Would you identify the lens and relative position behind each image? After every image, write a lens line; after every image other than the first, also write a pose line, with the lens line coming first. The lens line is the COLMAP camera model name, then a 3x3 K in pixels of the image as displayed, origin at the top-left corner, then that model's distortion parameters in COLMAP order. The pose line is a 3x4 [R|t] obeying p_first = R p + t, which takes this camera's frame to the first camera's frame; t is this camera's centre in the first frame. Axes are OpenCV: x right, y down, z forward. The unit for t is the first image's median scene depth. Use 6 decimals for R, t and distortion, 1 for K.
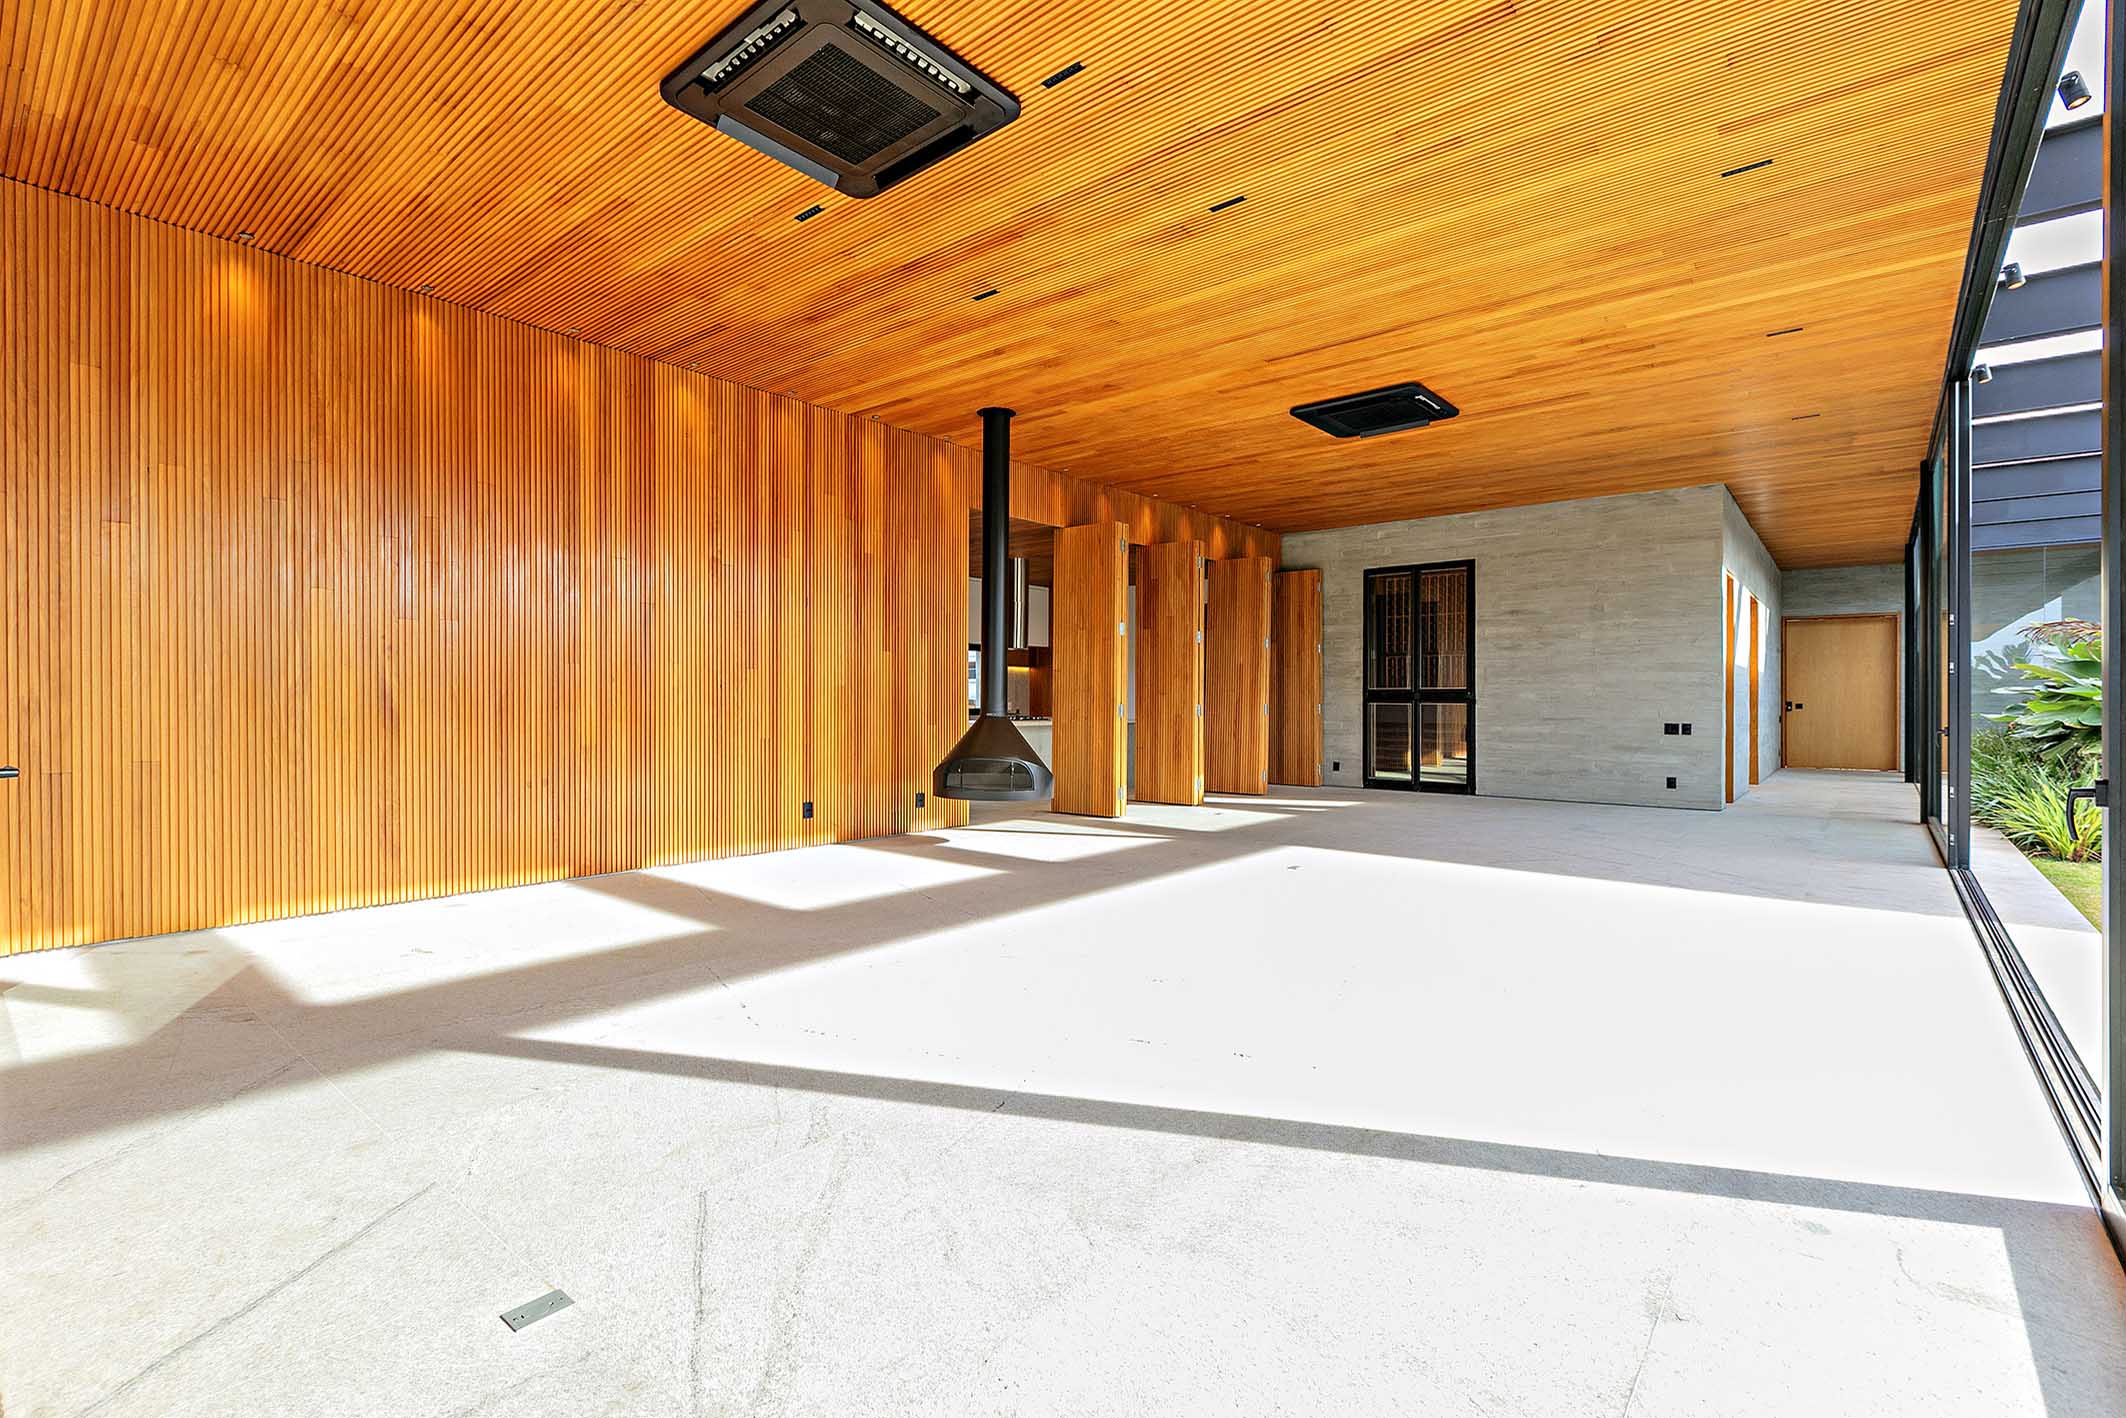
lens RADIAL K [[960.6, 0, 1031.1], [0, 960.6, 693.6], [0, 0, 1]] dist [0.004104, -0.001213]
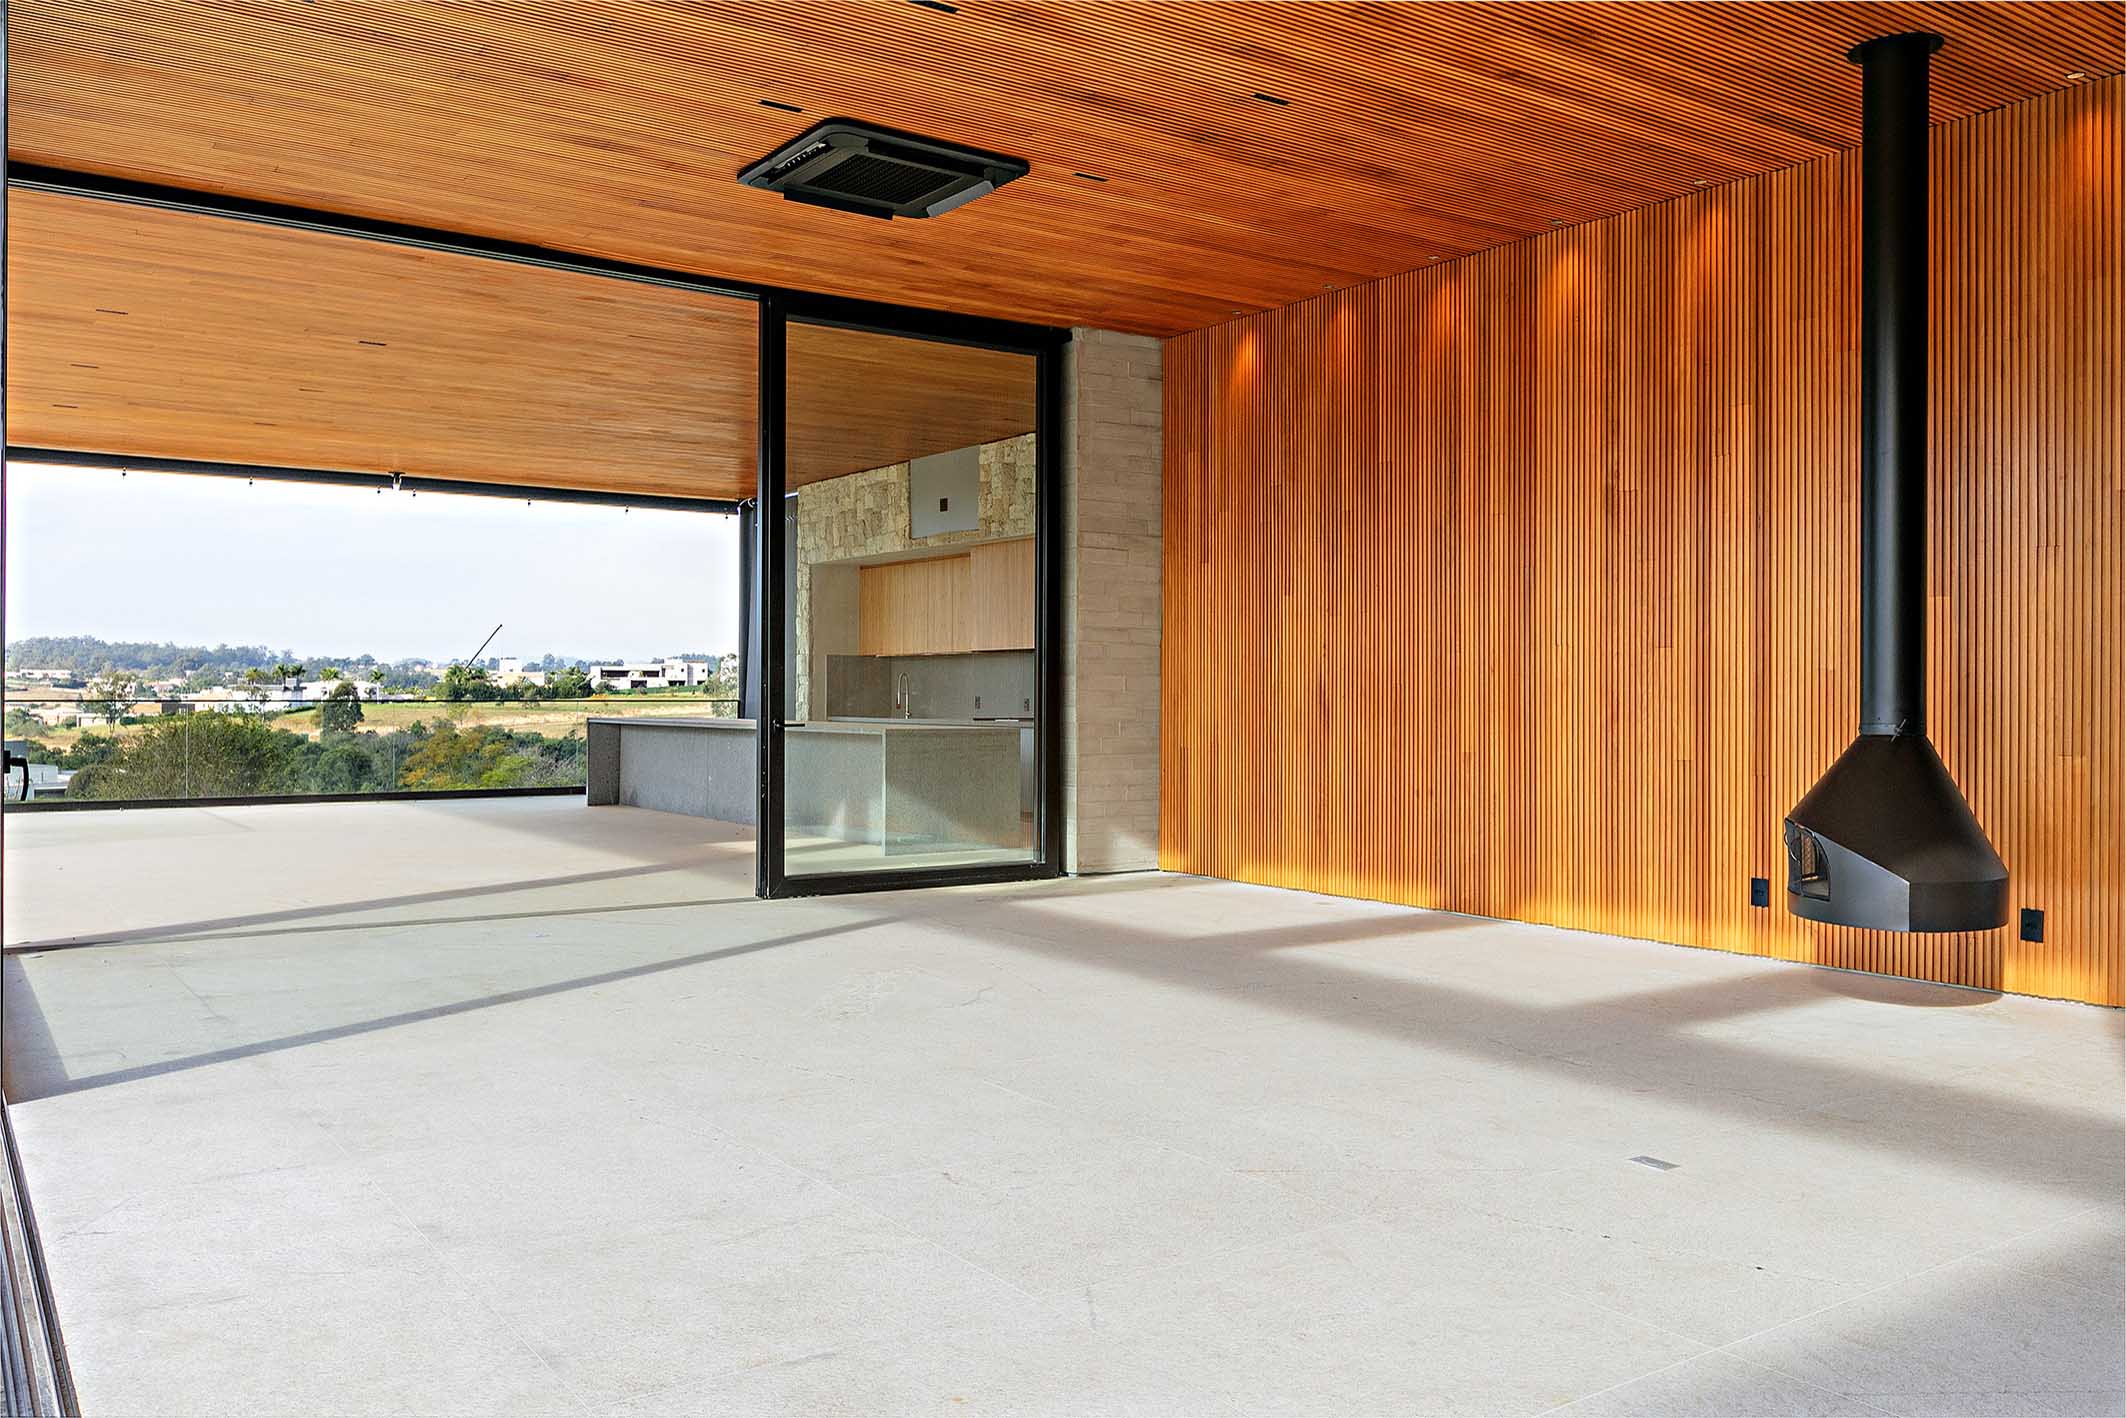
lens RADIAL K [[1702.4, 0, 1026.3], [0, 1702.4, 705.0], [0, 0, 1]] dist [0.031178, 0.002901]
pose [[-0.265528, 0.005169, -0.964089, 0.820544], [0.002509, 0.999986, 0.004670, 0.004926], [0.964100, -0.001179, -0.265538, 0.814967]]
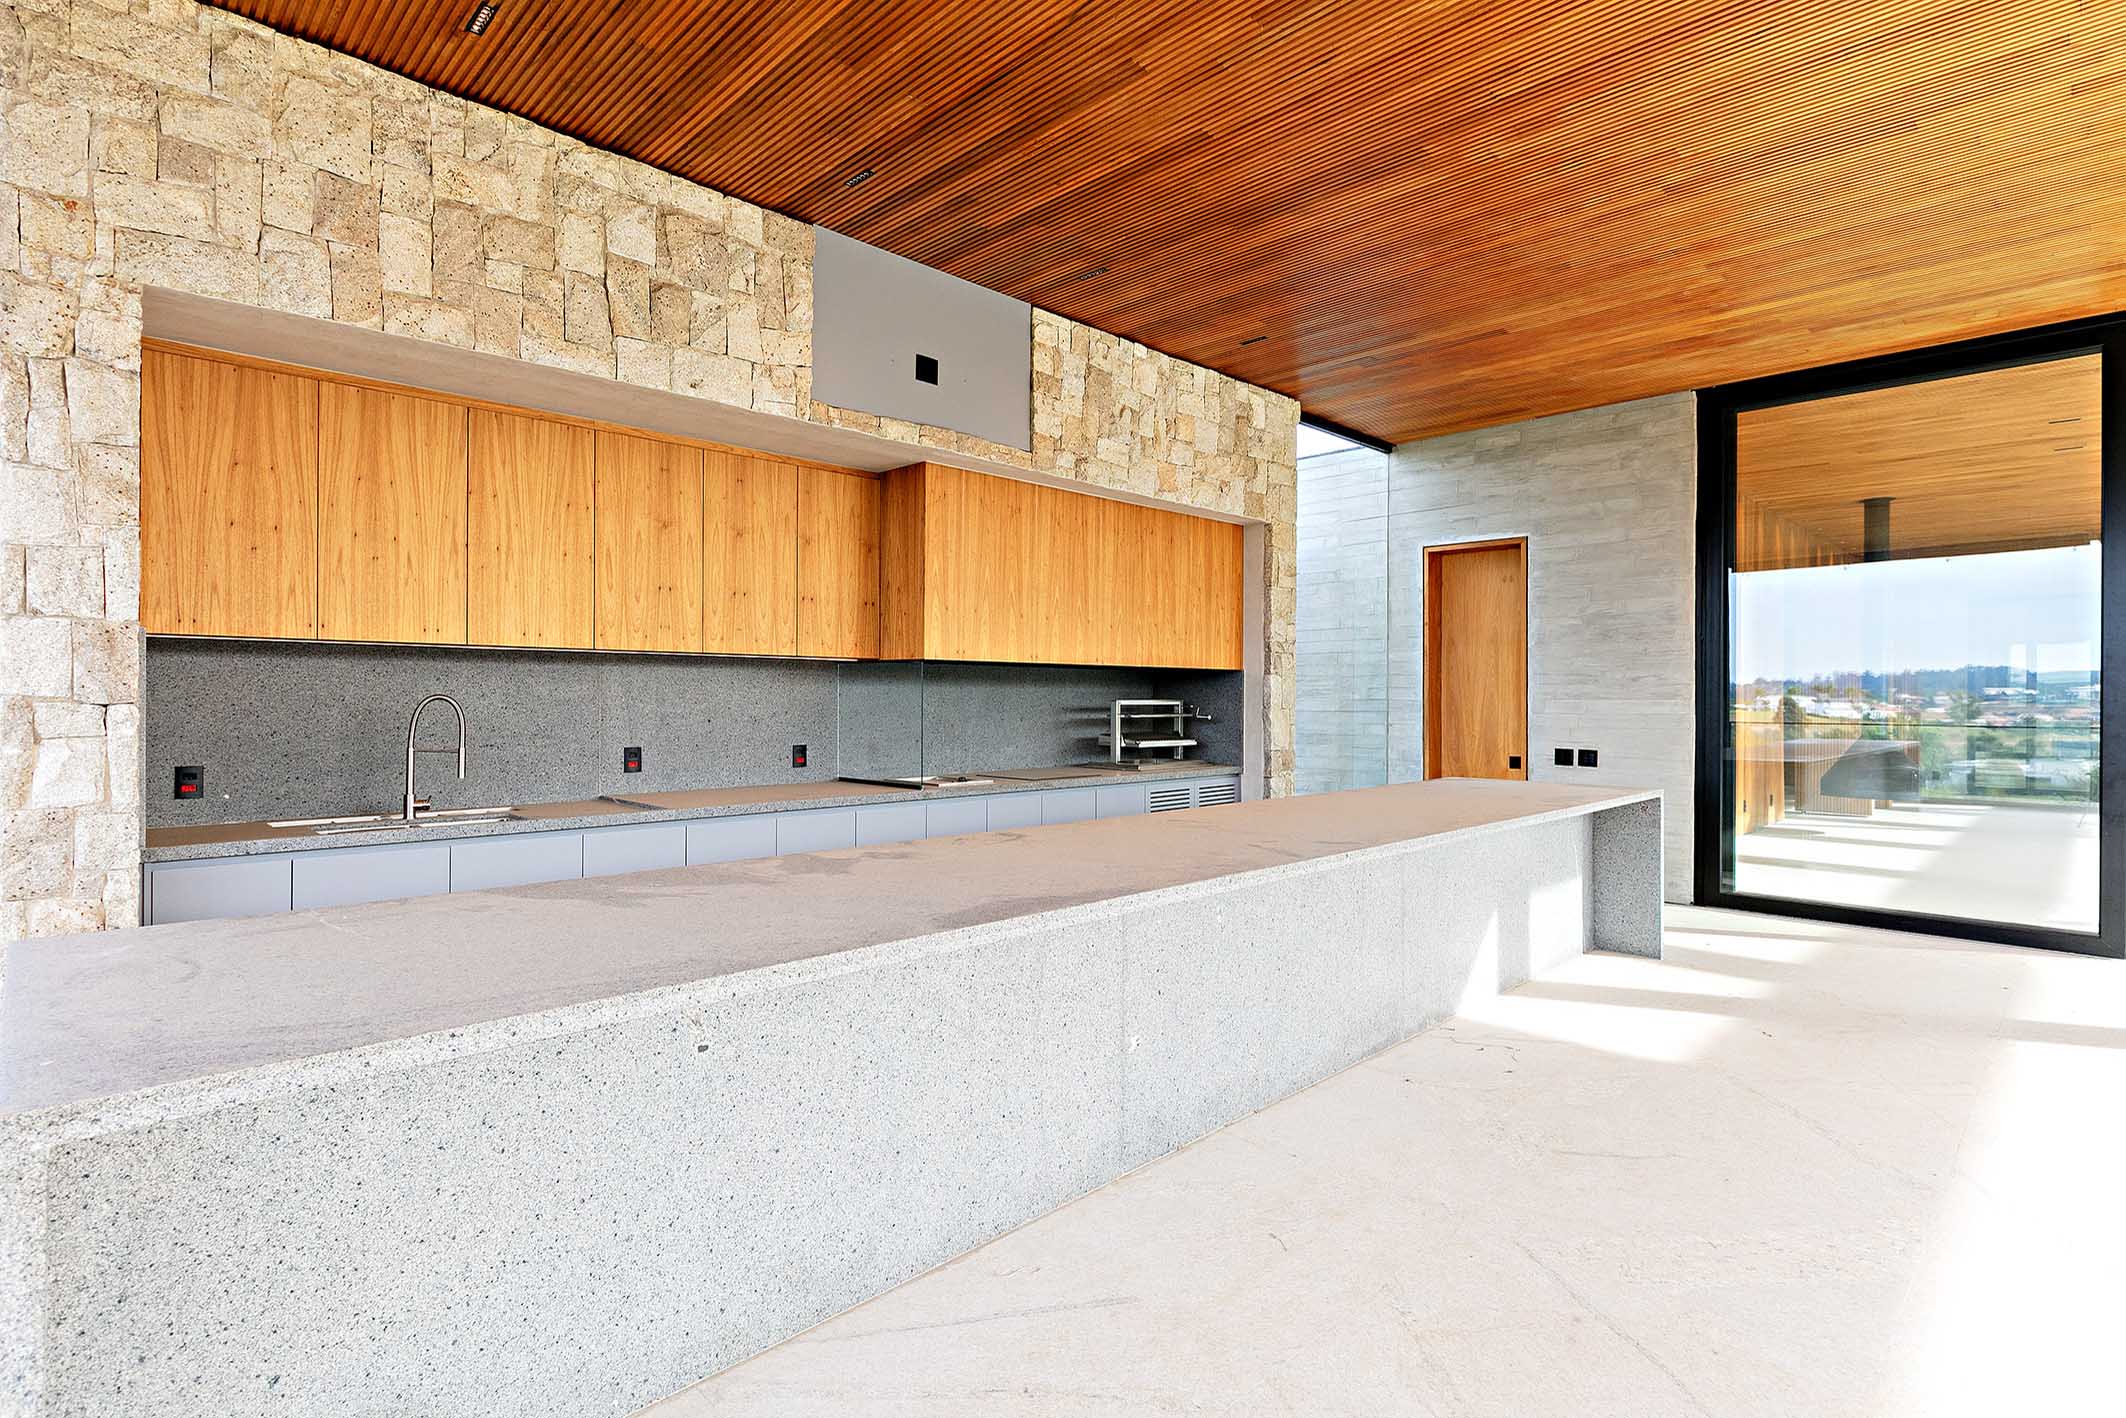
lens RADIAL K [[1066.6, 0, 1076.2], [0, 1066.6, 696.5], [0, 0, 1]] dist [-0.000548, -0.001637]
pose [[0.998380, 0.003204, -0.056807, -1.022327], [-0.003006, 0.999989, 0.003572, -0.029993], [0.056818, -0.003396, 0.998379, -0.484196]]
